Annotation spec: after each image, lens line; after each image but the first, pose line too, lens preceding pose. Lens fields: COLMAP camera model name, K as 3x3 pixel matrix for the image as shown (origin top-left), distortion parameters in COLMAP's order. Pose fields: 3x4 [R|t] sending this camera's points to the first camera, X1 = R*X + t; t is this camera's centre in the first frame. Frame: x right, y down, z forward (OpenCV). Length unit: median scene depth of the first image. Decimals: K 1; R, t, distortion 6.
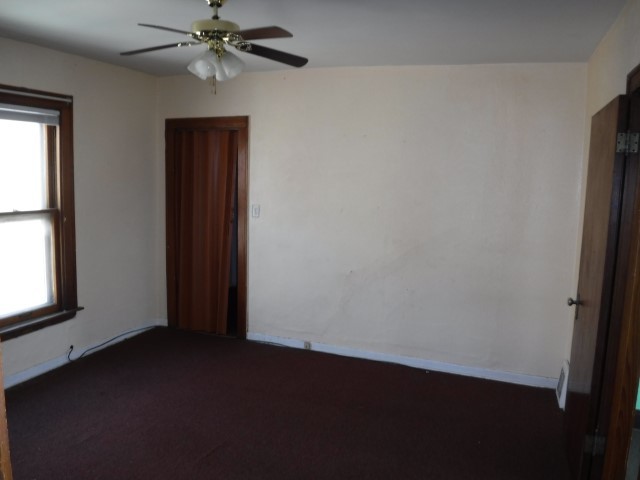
lens RADIAL K [[571.9, 0, 320.0], [0, 571.9, 240.0], [0, 0, 1]] dist [-0.000965, 0.005040]
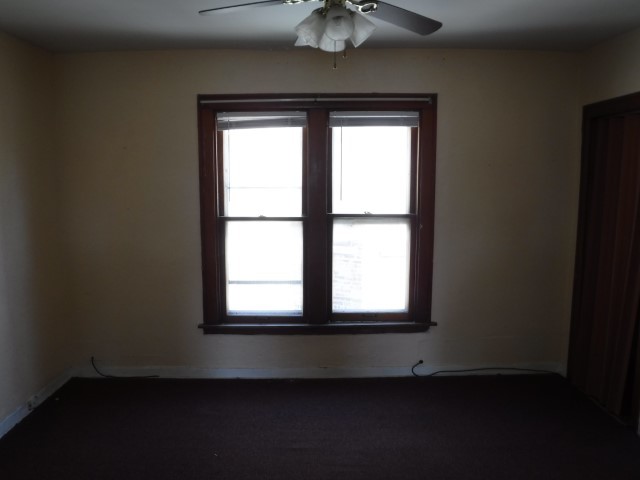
lens RADIAL K [[571.9, 0, 320.0], [0, 571.9, 240.0], [0, 0, 1]] dist [-0.000965, 0.005040]
pose [[0.390853, 0.096104, -0.915422, 0.358337], [-0.108196, 0.992437, 0.057994, -0.050535], [0.914072, 0.076378, 0.398295, 0.475788]]
